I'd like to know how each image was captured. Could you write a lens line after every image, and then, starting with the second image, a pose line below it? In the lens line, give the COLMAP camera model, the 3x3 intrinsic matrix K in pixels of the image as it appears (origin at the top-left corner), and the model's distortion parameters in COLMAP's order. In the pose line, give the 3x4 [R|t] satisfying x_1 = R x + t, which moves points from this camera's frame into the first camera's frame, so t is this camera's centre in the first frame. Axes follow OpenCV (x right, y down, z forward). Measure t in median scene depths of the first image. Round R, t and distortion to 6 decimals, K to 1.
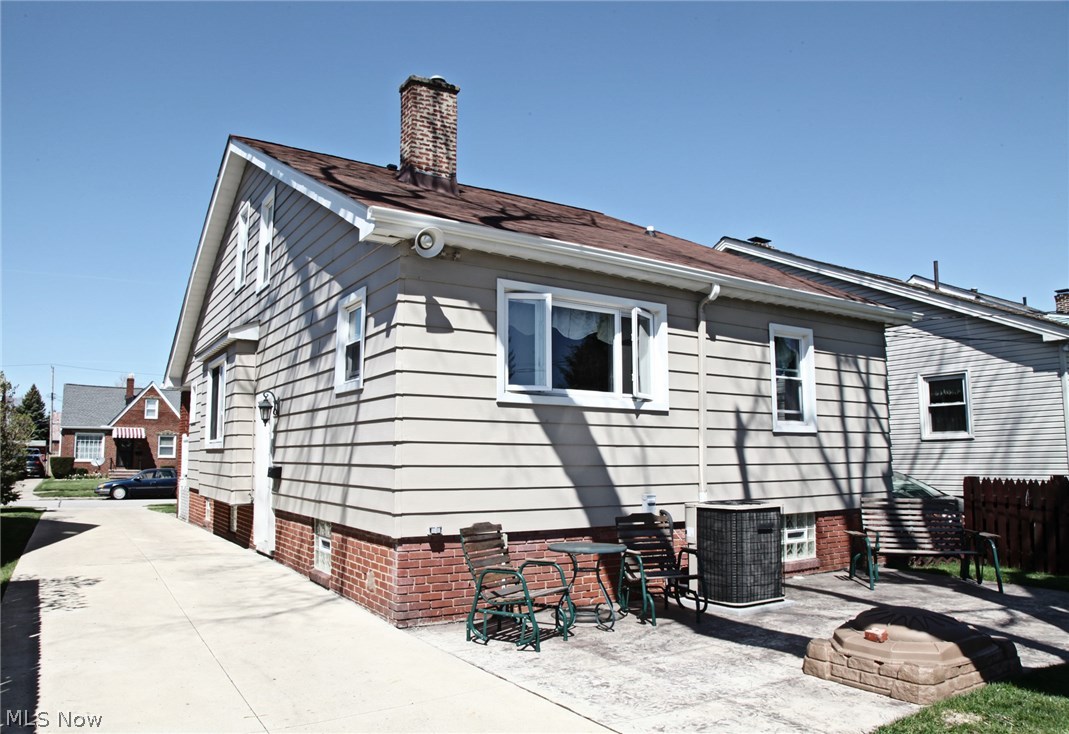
lens RADIAL K [[731.4, 0, 525.3], [0, 731.4, 372.1], [0, 0, 1]] dist [-0.087209, 0.021264]
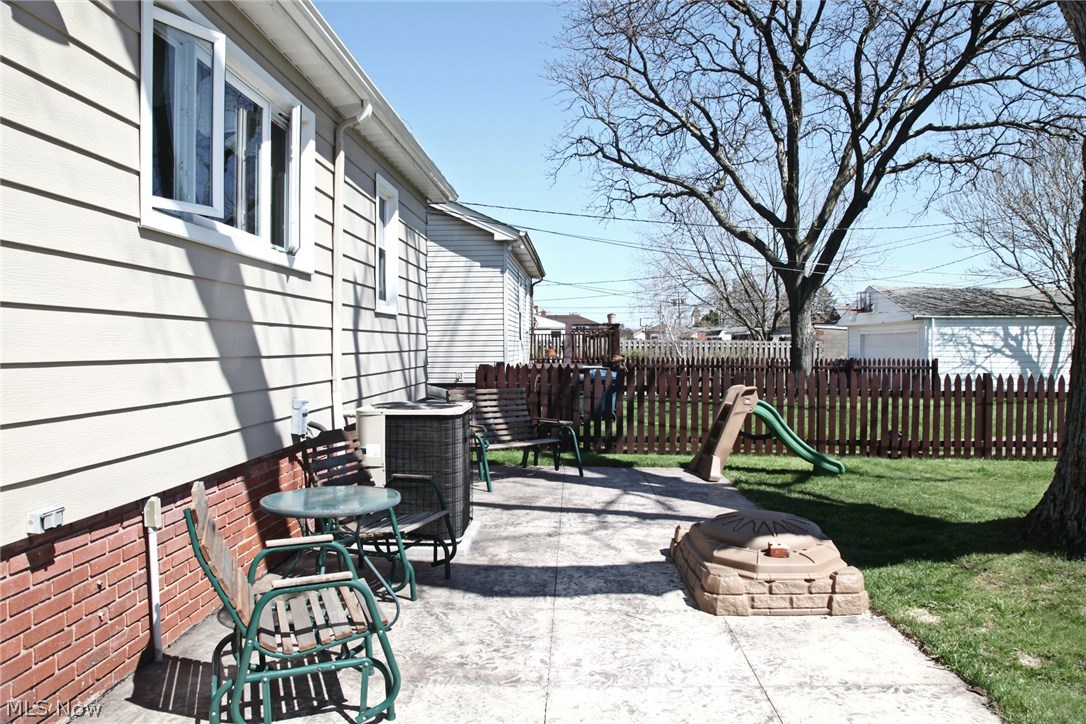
lens RADIAL K [[729.3, 0, 539.5], [0, 729.3, 365.3], [0, 0, 1]] dist [-0.104911, 0.043873]
pose [[0.574552, -0.023219, 0.818139, -0.198858], [-0.097695, 0.990505, 0.096719, 0.045664], [-0.812617, -0.135499, 0.566828, 0.392785]]
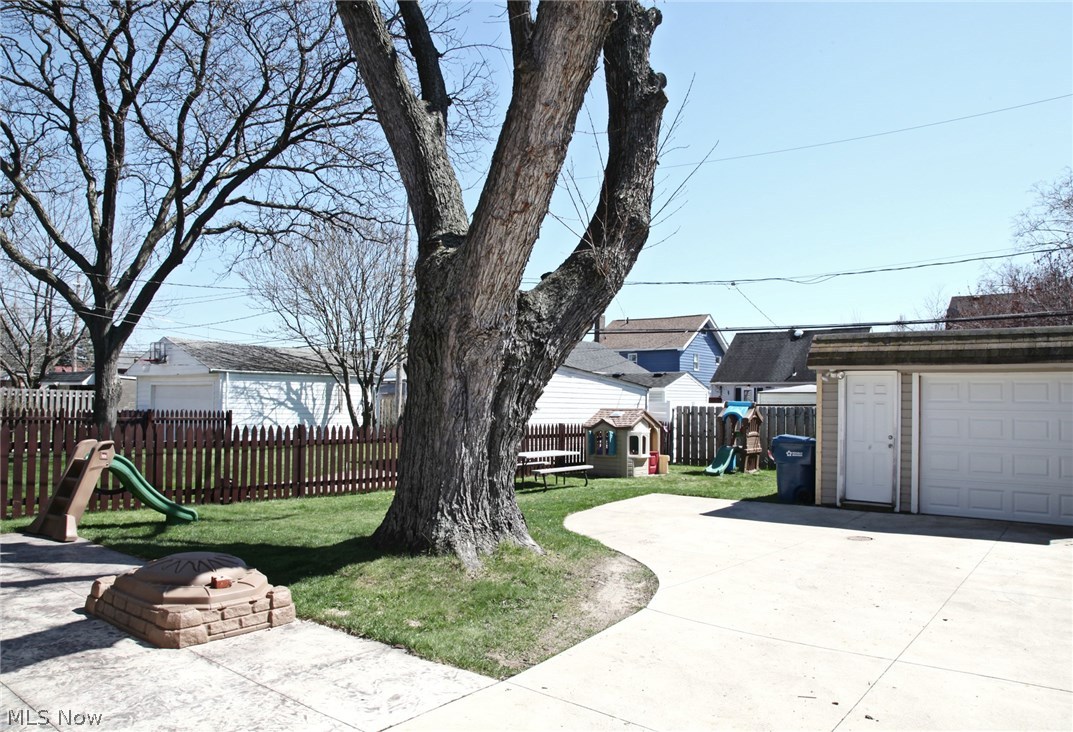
lens RADIAL K [[734.1, 0, 538.1], [0, 734.1, 368.7], [0, 0, 1]] dist [-0.087209, 0.021264]
pose [[-0.321442, 0.037591, 0.946183, -0.318508], [-0.129651, 0.988054, -0.083300, 0.050241], [-0.938012, -0.149450, -0.312728, 0.481057]]
